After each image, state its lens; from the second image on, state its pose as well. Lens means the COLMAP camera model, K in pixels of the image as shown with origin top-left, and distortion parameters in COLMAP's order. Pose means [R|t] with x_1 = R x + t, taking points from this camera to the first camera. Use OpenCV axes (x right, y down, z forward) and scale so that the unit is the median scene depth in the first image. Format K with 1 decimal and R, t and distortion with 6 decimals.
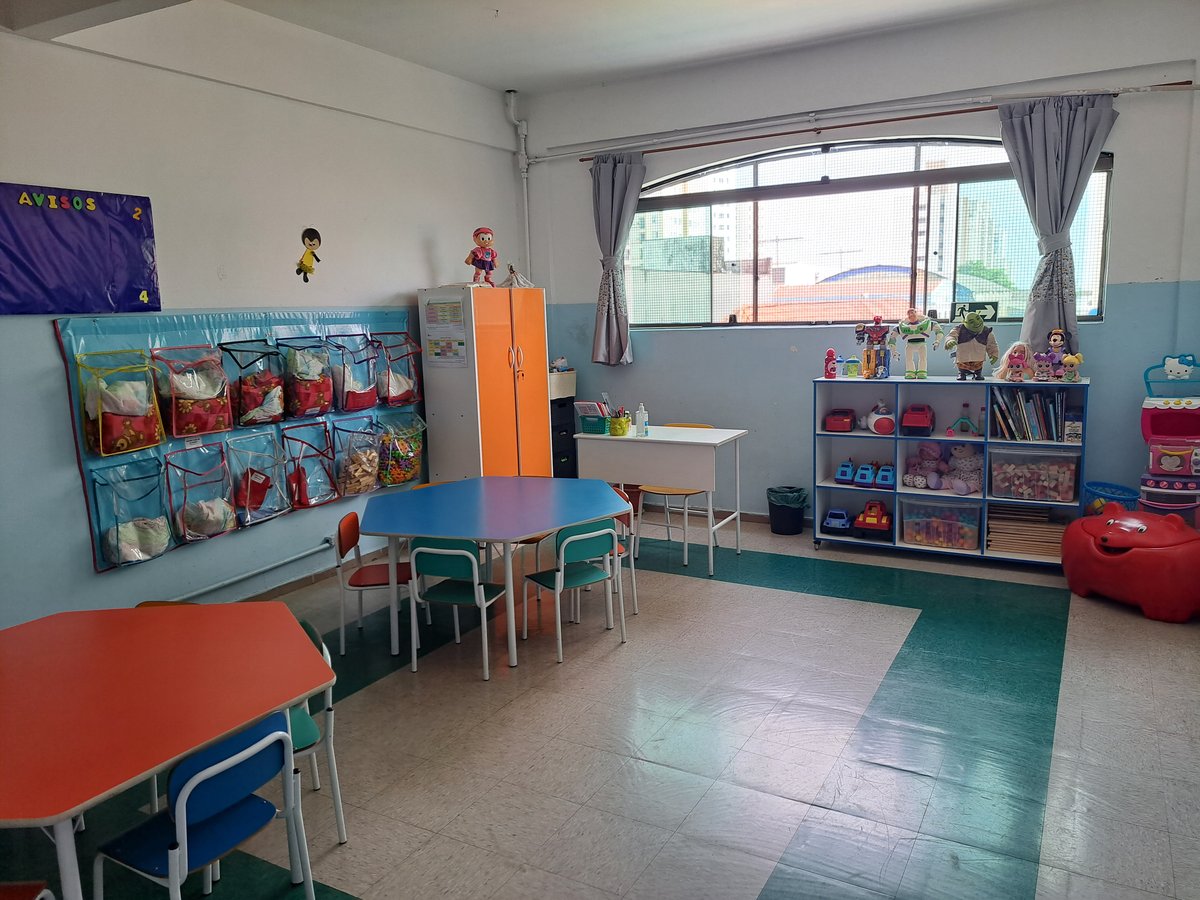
lens RADIAL K [[859.9, 0, 599.7], [0, 859.9, 456.3], [0, 0, 1]] dist [0.019778, -0.012434]
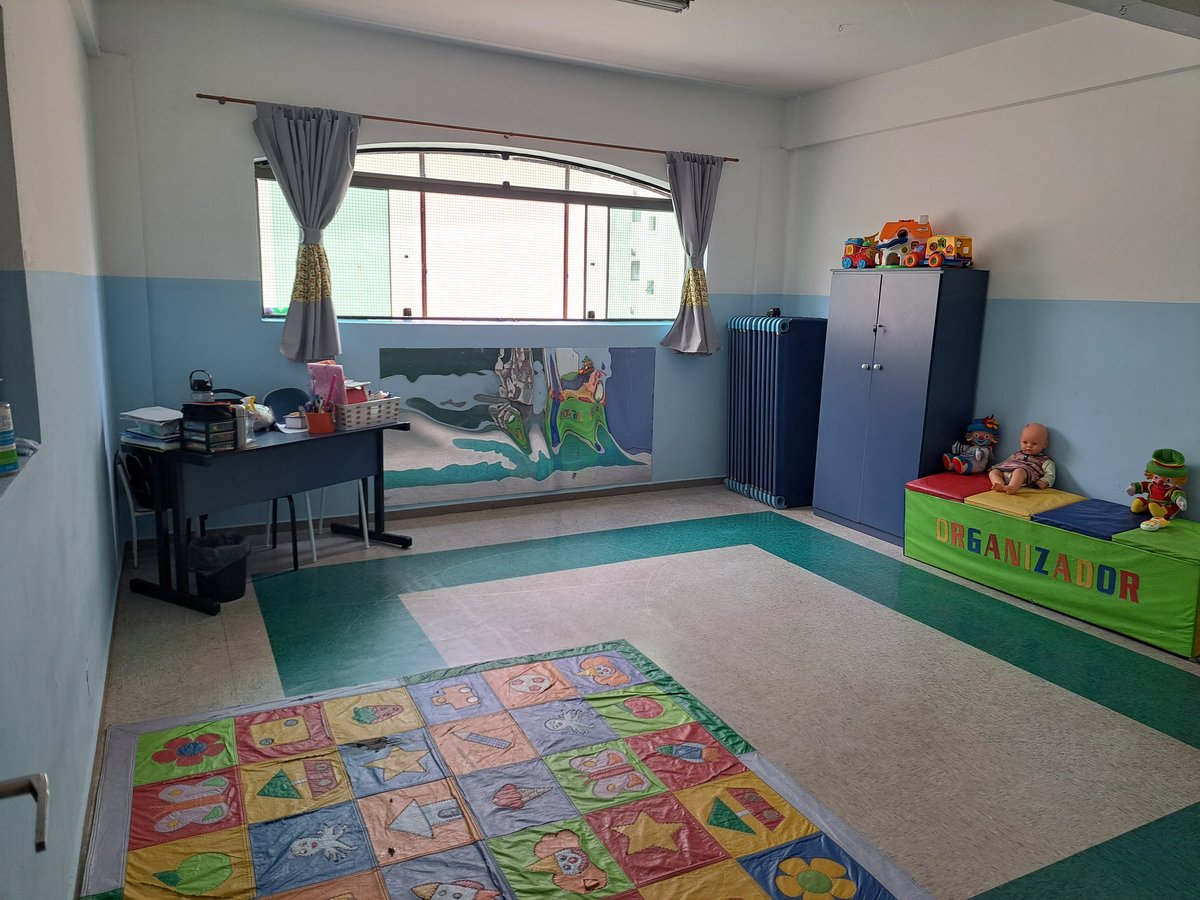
lens RADIAL K [[859.9, 0, 604.0], [0, 859.9, 454.6], [0, 0, 1]] dist [0.019778, -0.012434]
pose [[0.551027, -0.111070, 0.827063, -0.591468], [0.107726, 0.992277, 0.061486, -0.042761], [-0.827505, 0.055216, 0.558737, 0.324891]]
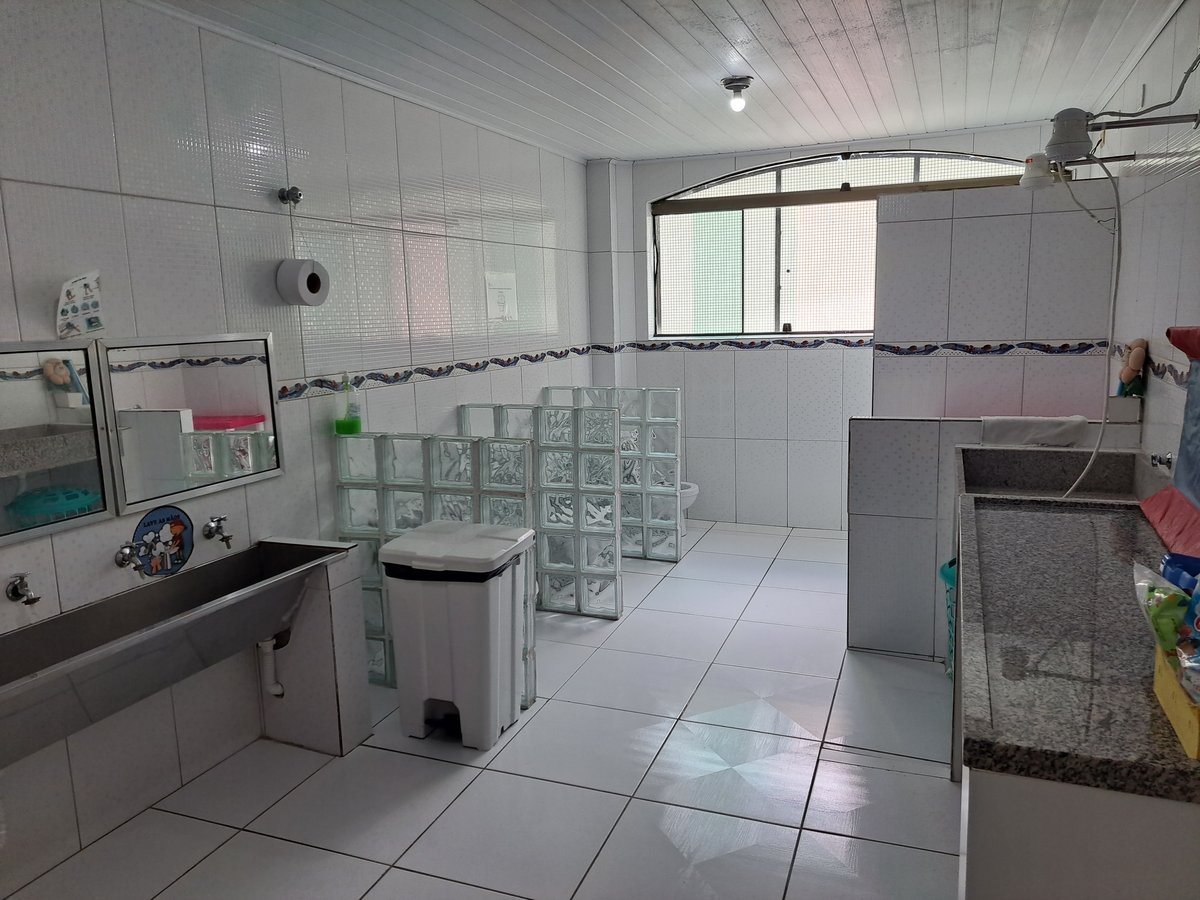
lens RADIAL K [[859.9, 0, 603.0], [0, 859.9, 449.6], [0, 0, 1]] dist [0.019778, -0.012434]
pose [[0.991375, -0.019917, 0.129534, -0.147863], [0.022965, 0.999493, -0.022075, -0.005764], [-0.129028, 0.024859, 0.991329, 0.066433]]
